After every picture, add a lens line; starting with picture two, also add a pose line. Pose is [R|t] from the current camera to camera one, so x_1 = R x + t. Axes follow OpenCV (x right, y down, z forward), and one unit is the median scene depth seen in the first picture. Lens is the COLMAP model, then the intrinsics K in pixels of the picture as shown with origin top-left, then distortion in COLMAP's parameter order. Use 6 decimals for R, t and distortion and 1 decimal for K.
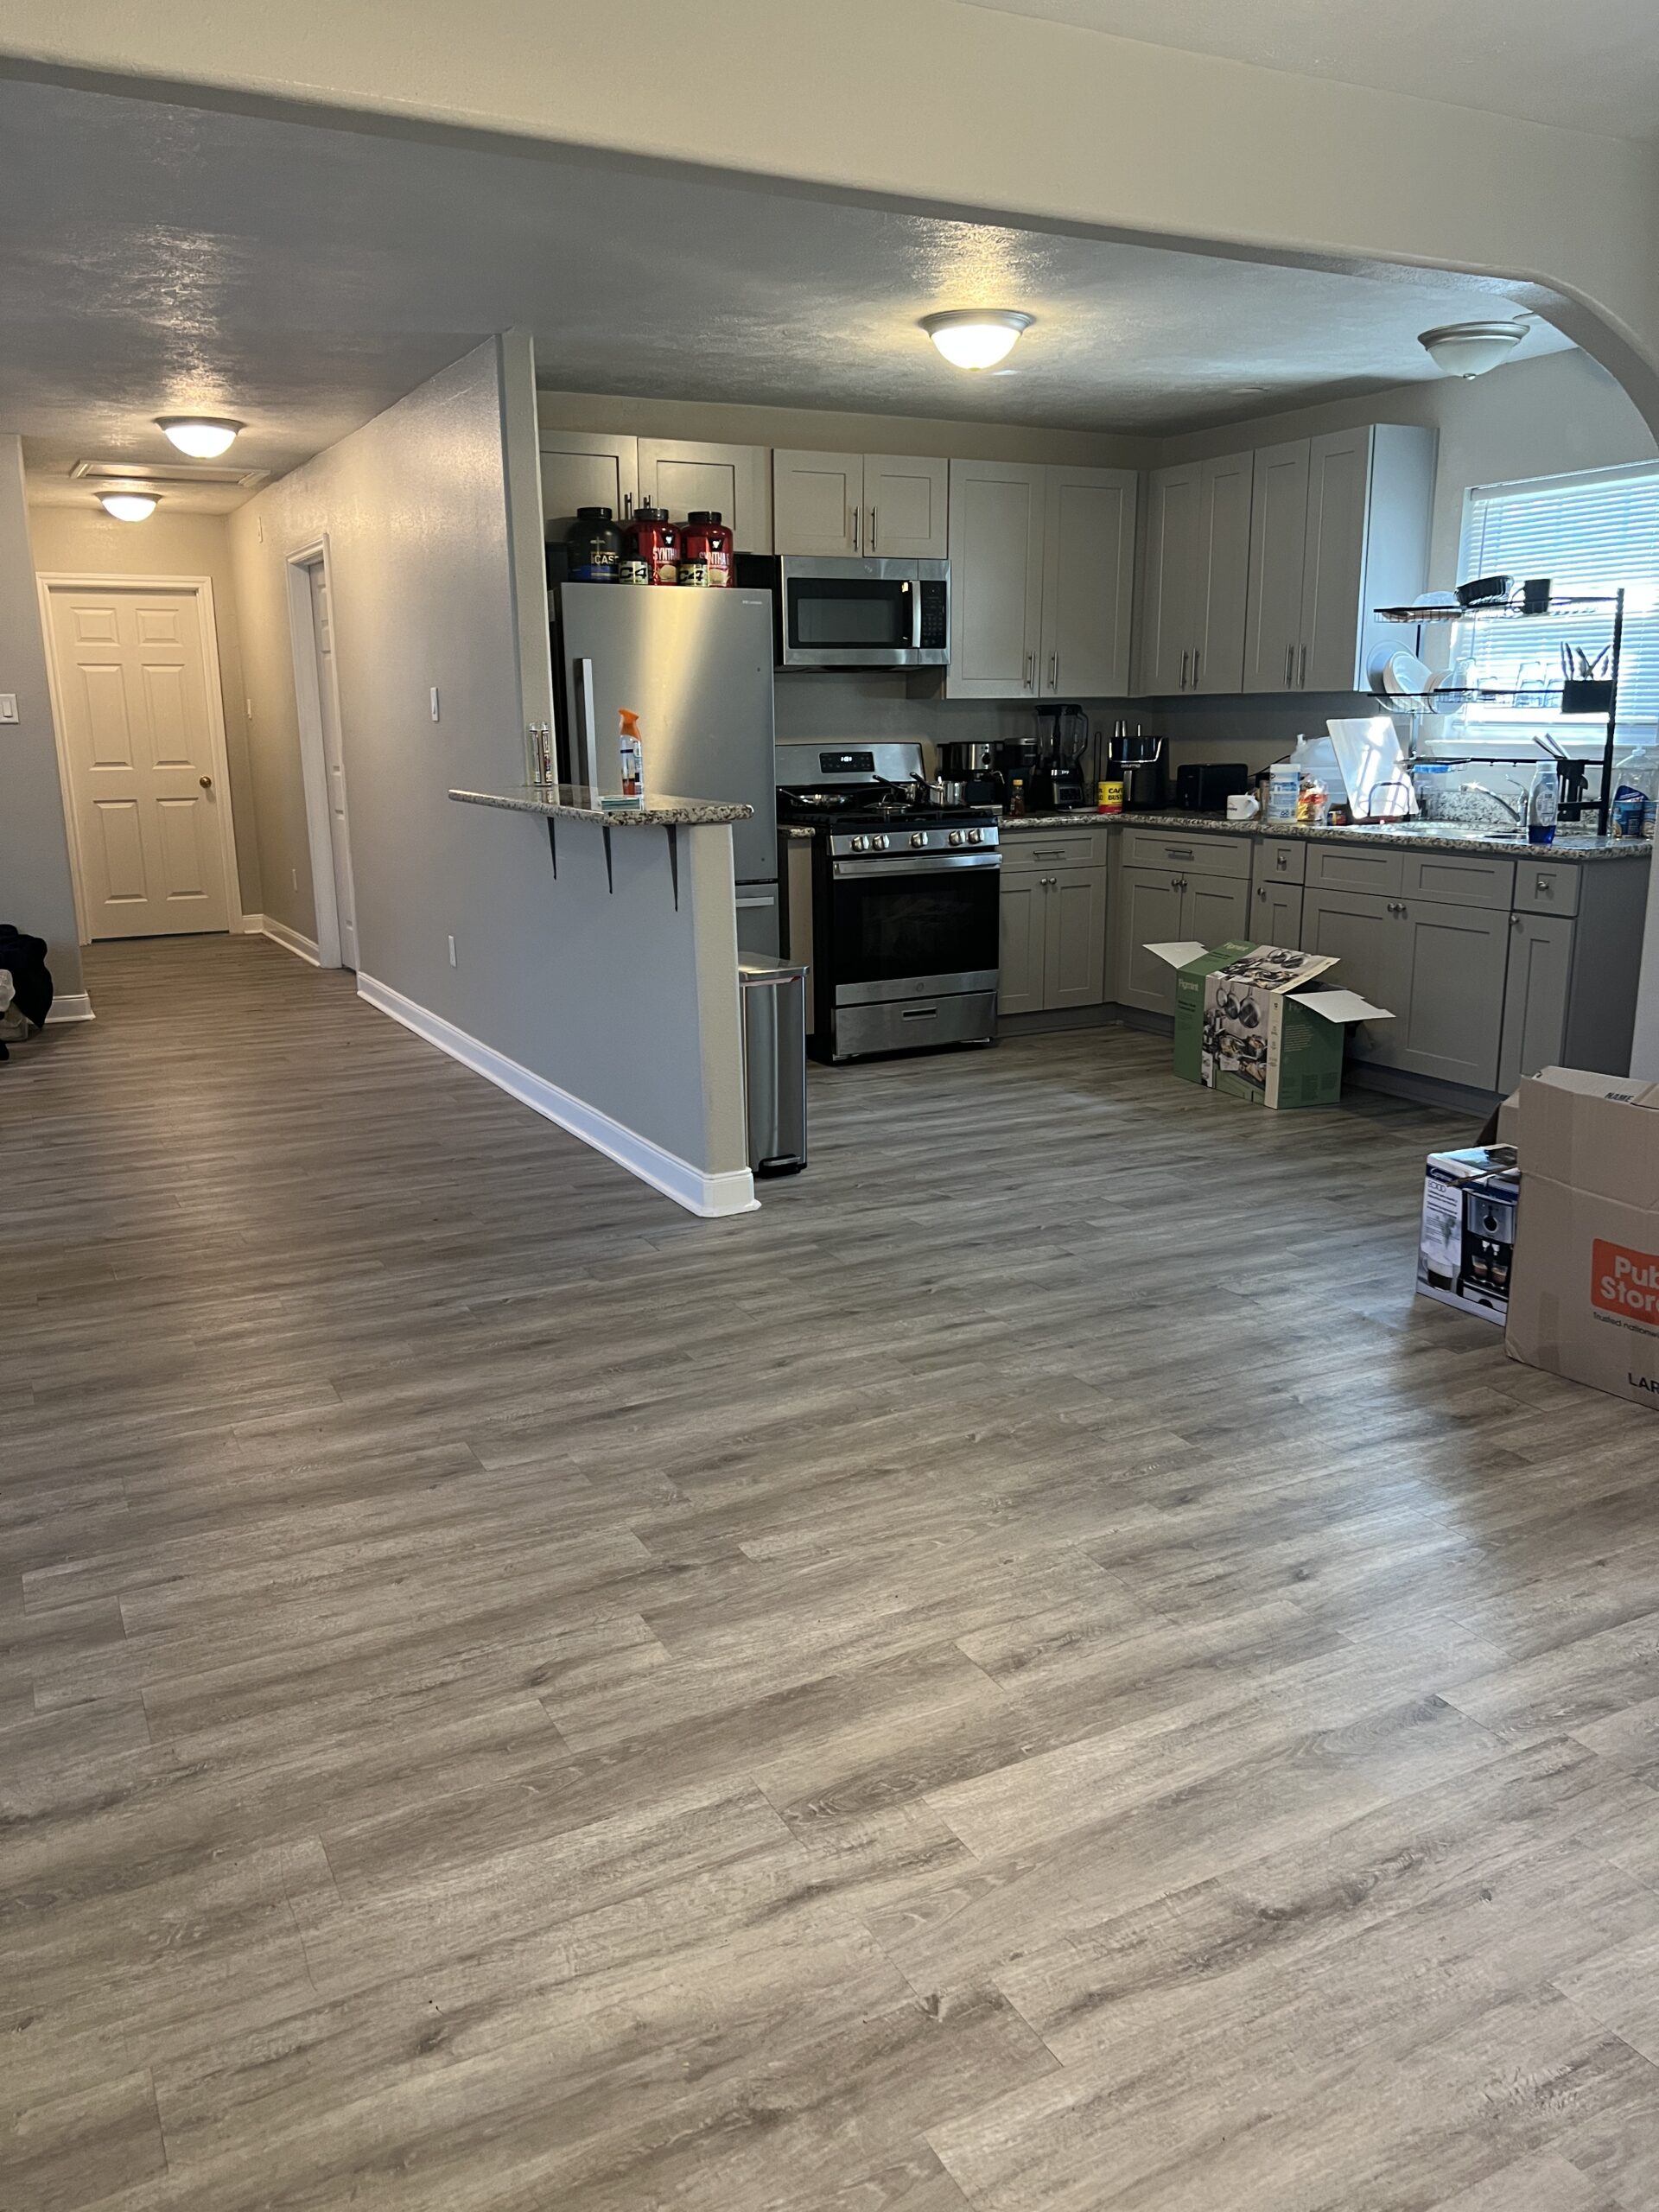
lens RADIAL K [[1649.2, 0, 830.3], [0, 1649.2, 1116.3], [0, 0, 1]] dist [0.110536, -0.216112]
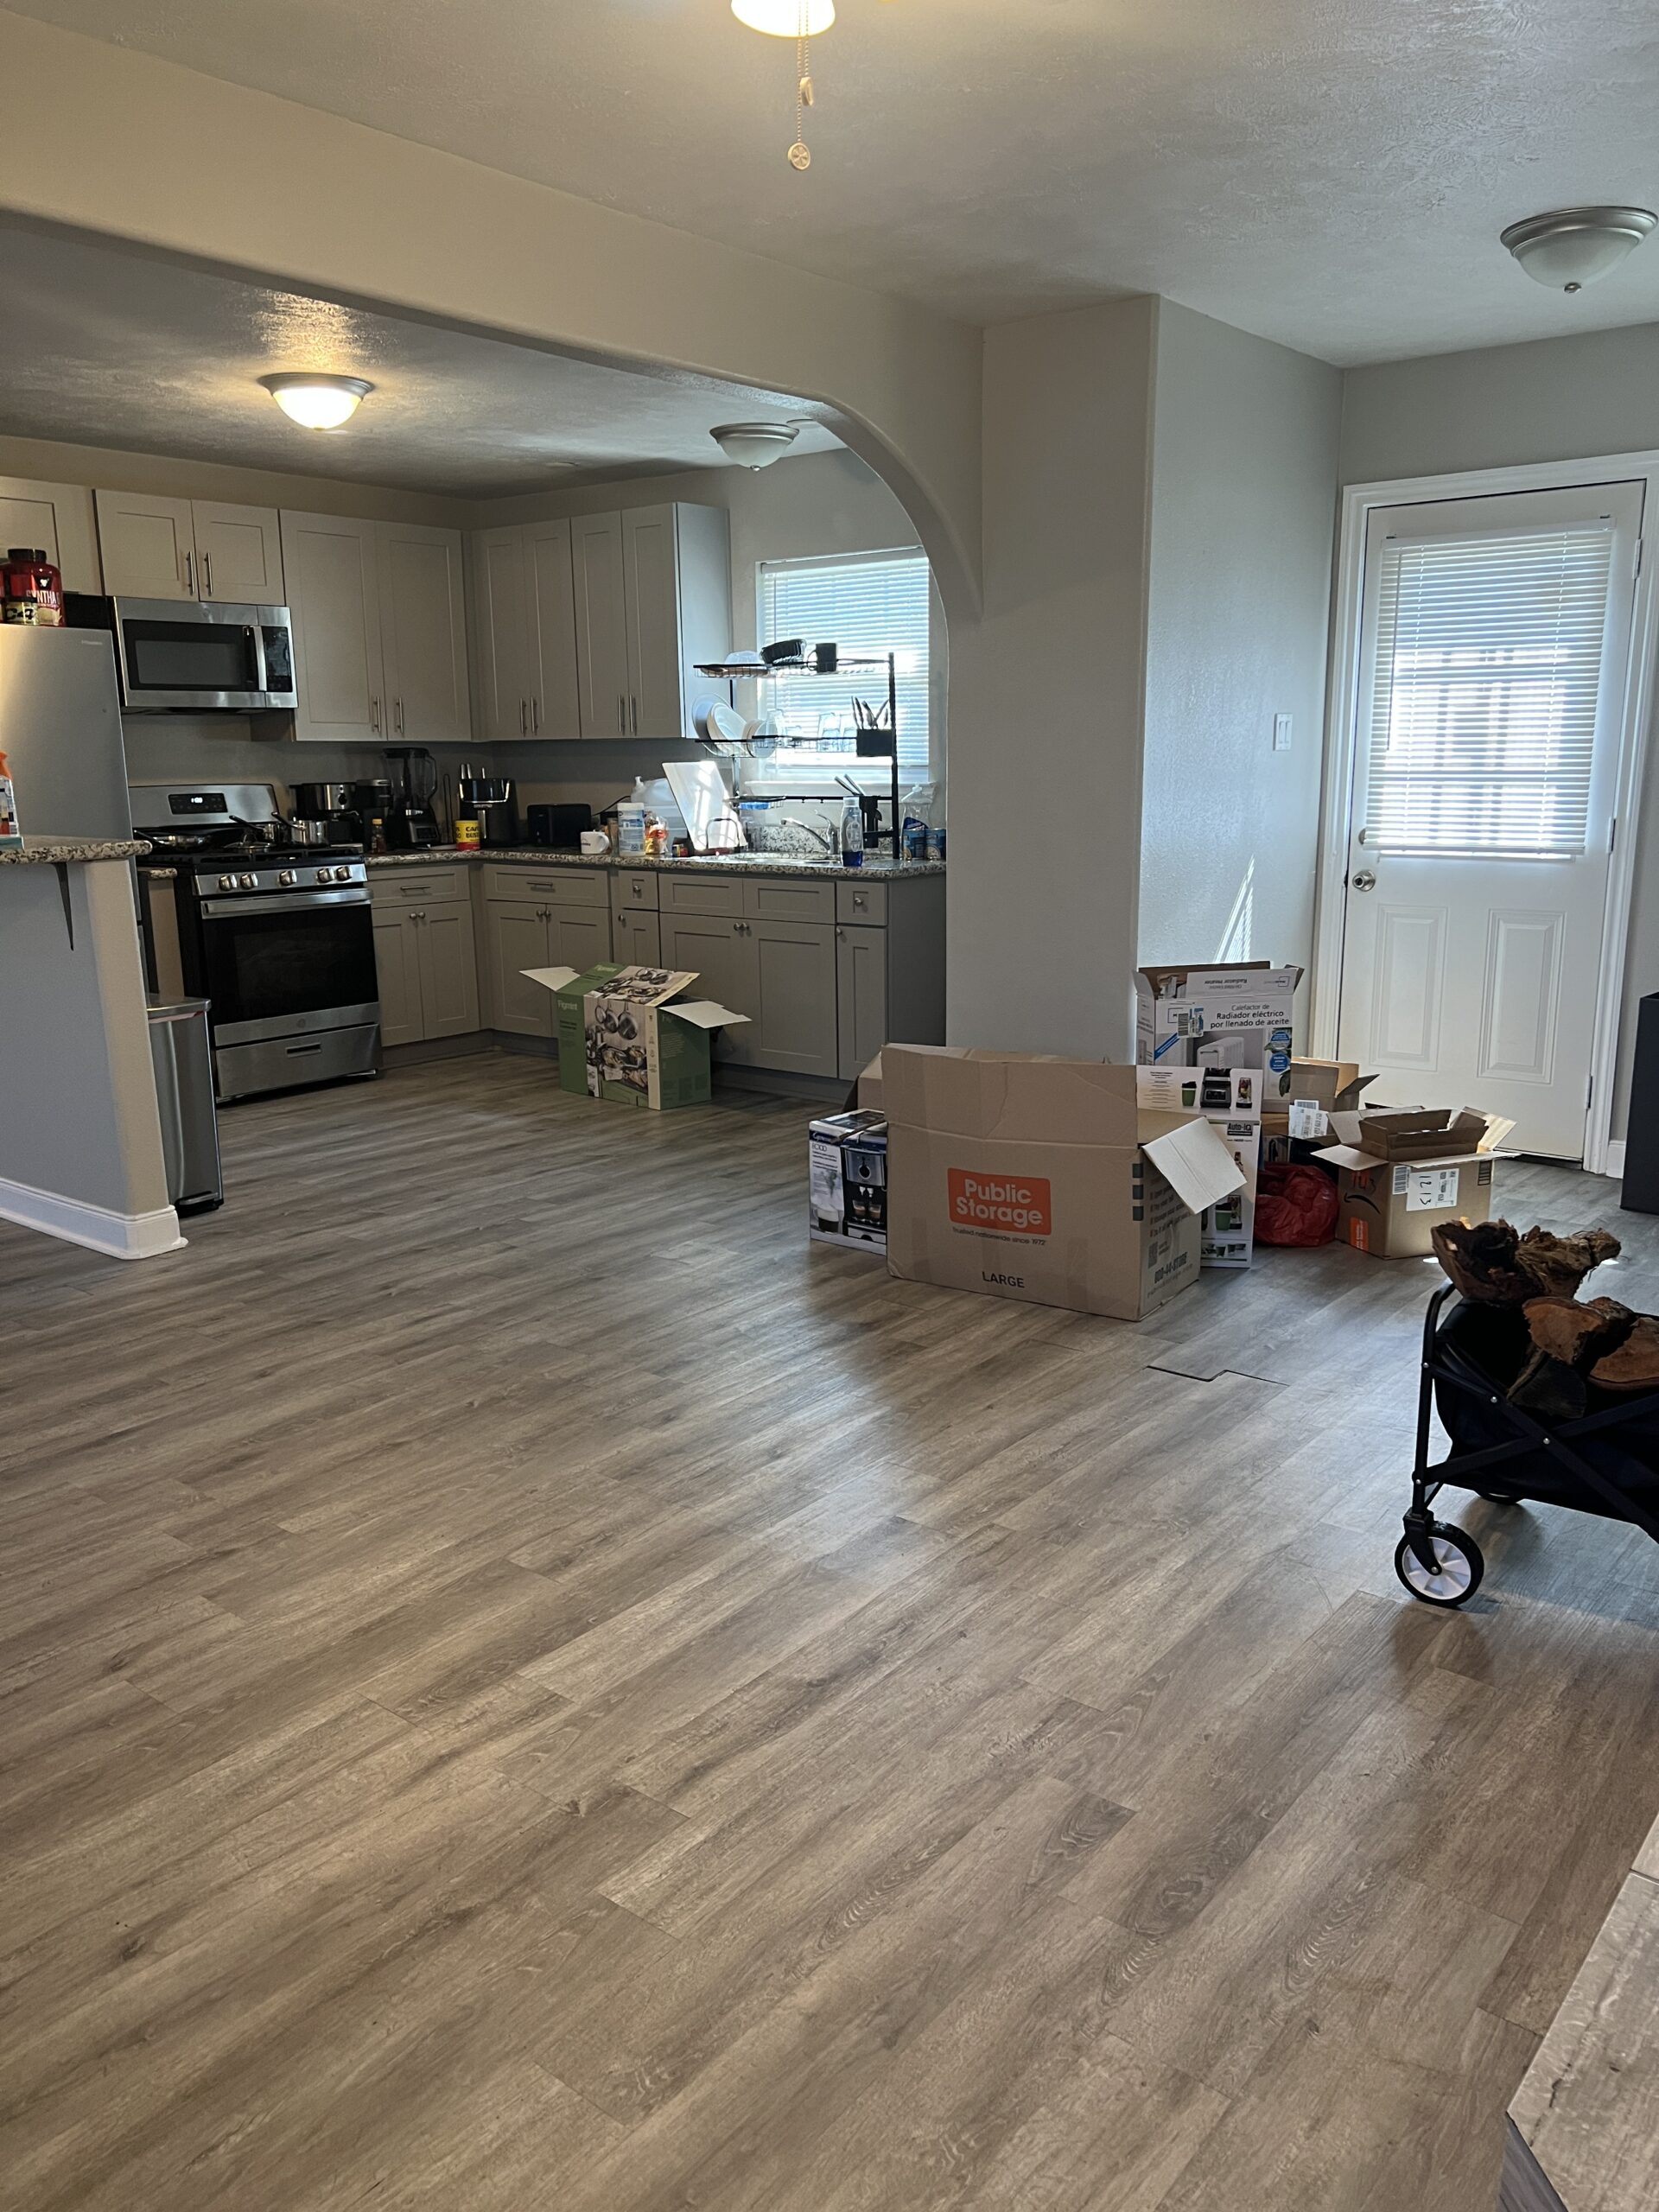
lens RADIAL K [[1649.2, 0, 830.3], [0, 1649.2, 1116.3], [0, 0, 1]] dist [0.110536, -0.216112]
pose [[0.915313, -0.087196, 0.393190, -0.088437], [0.098501, 0.995100, -0.008623, 0.029361], [-0.390511, 0.046622, 0.919417, -0.088588]]
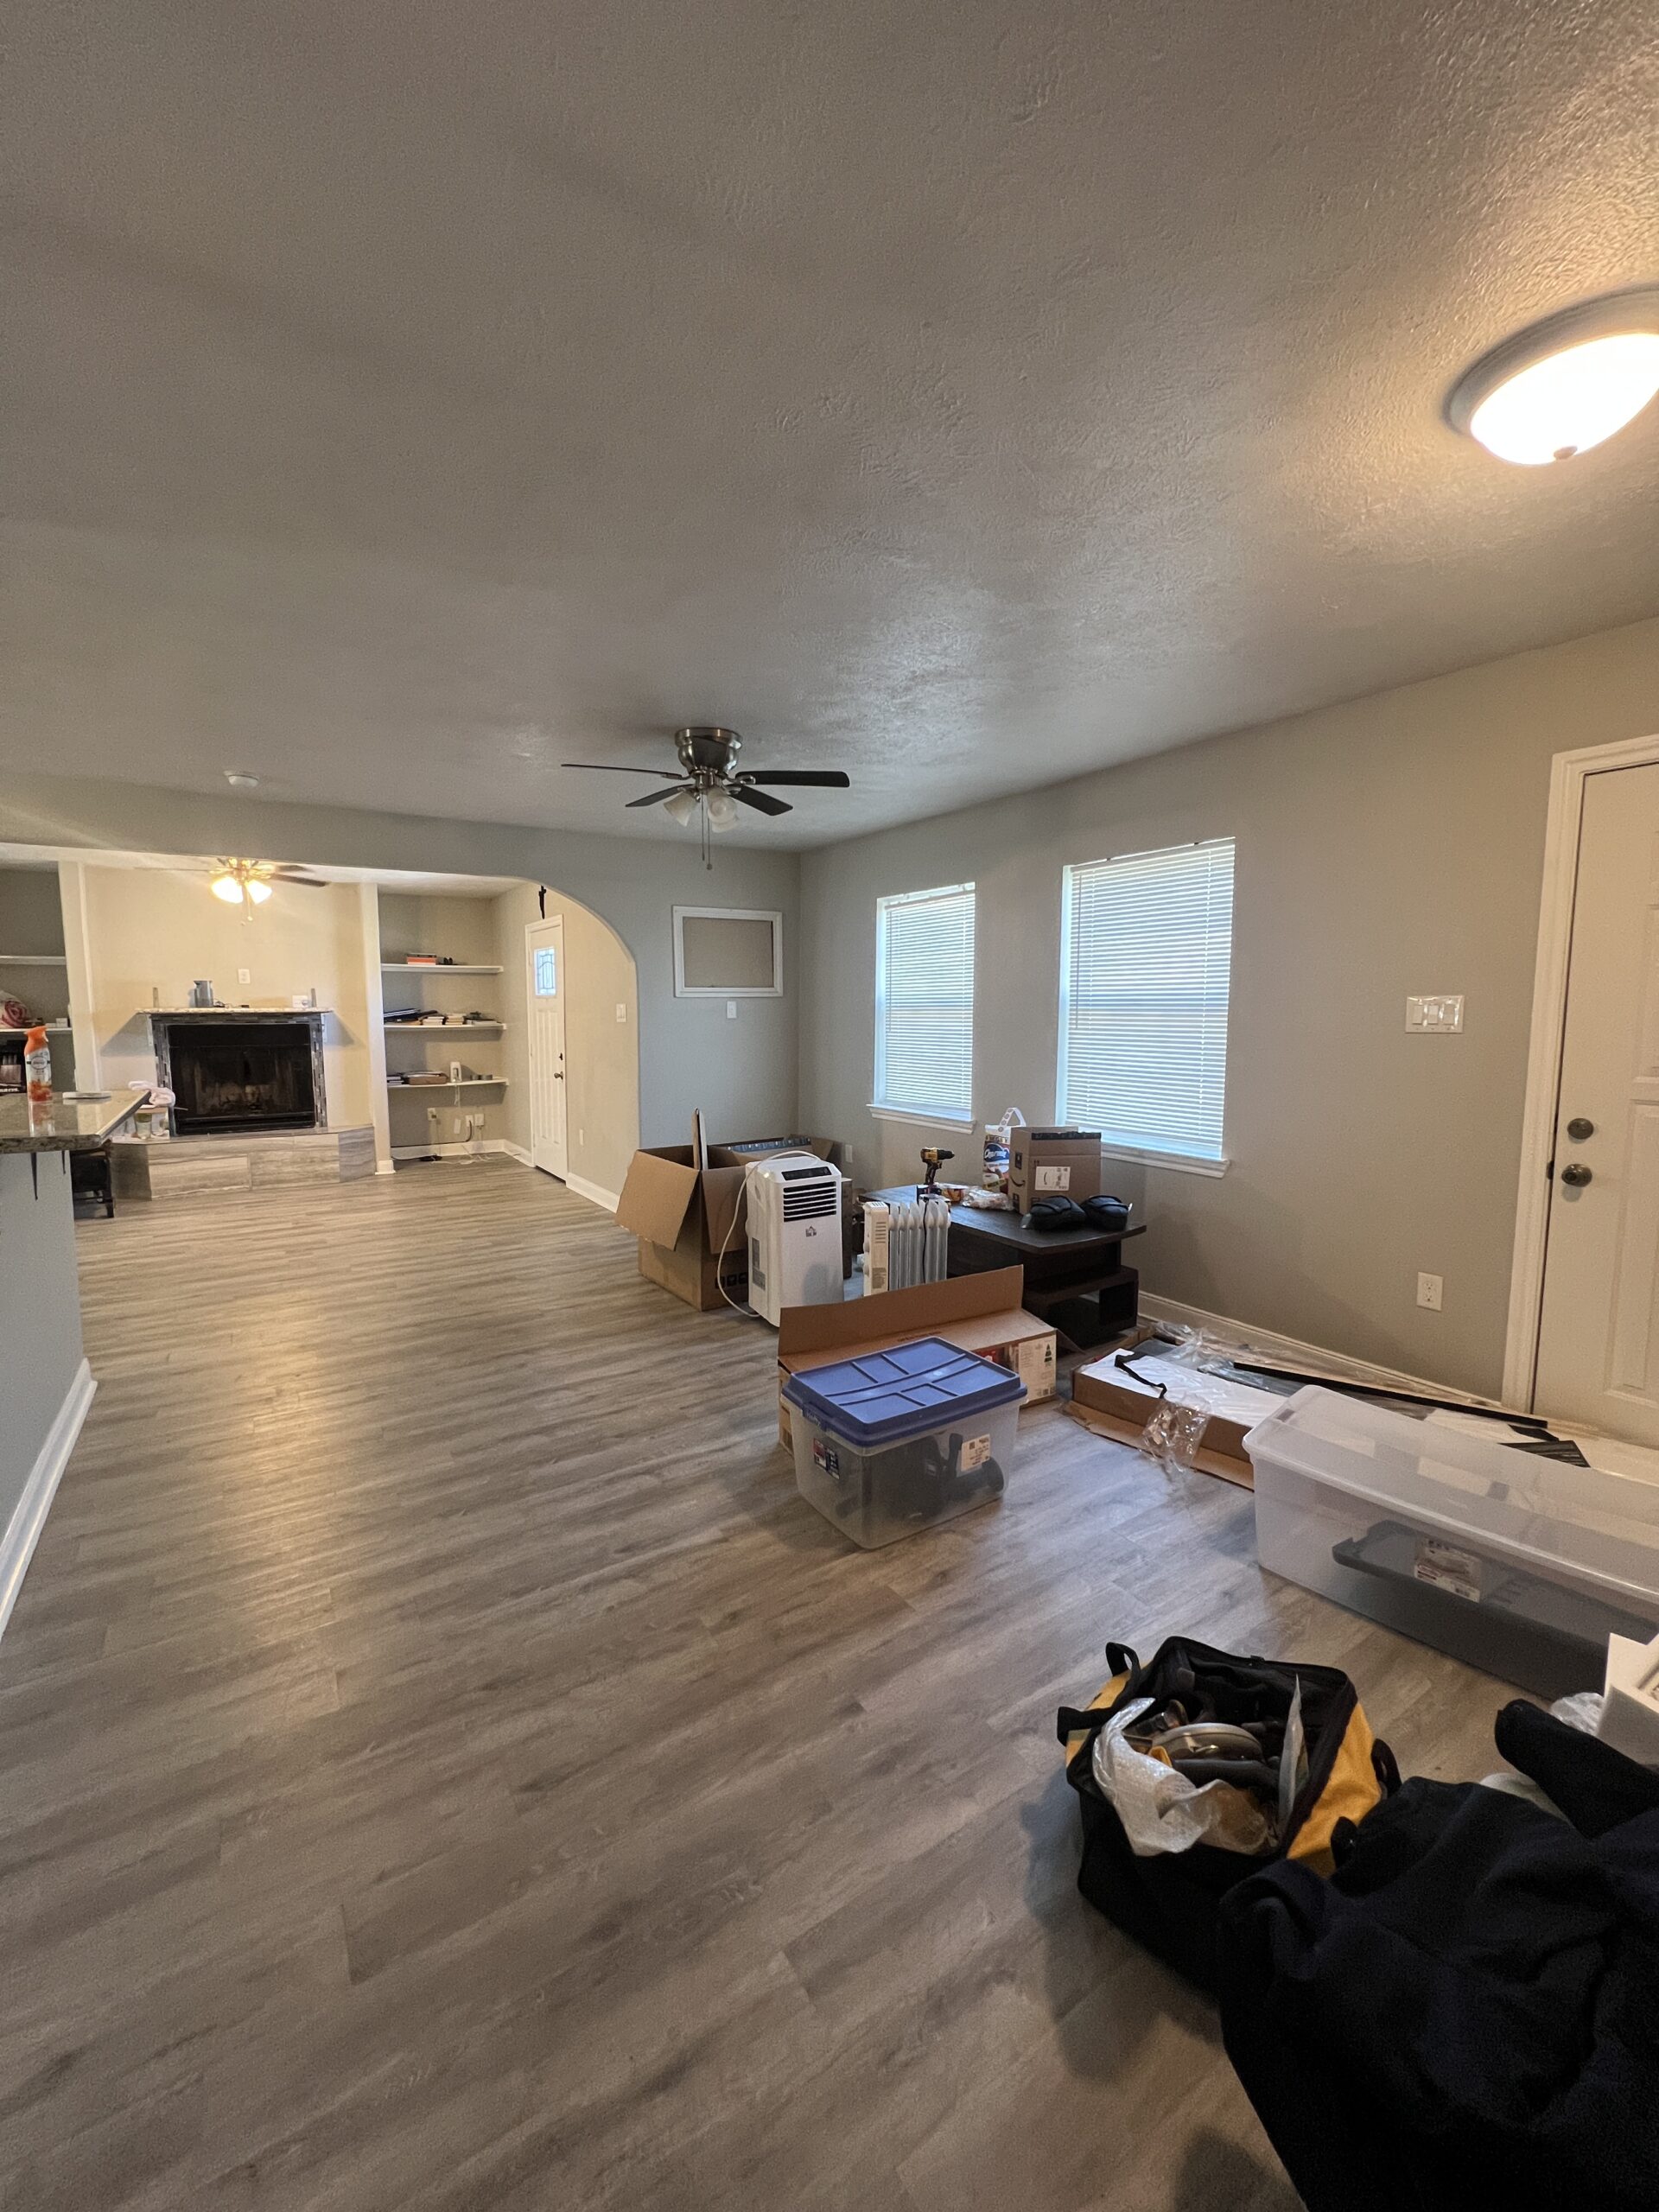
lens RADIAL K [[883.7, 0, 827.1], [0, 883.7, 1104.5], [0, 0, 1]] dist [-0.001662, 0.000895]
pose [[-0.994658, 0.022742, -0.100685, -0.695586], [-0.012975, 0.940143, 0.340532, -0.469940], [0.102403, 0.340019, -0.934826, 1.888647]]
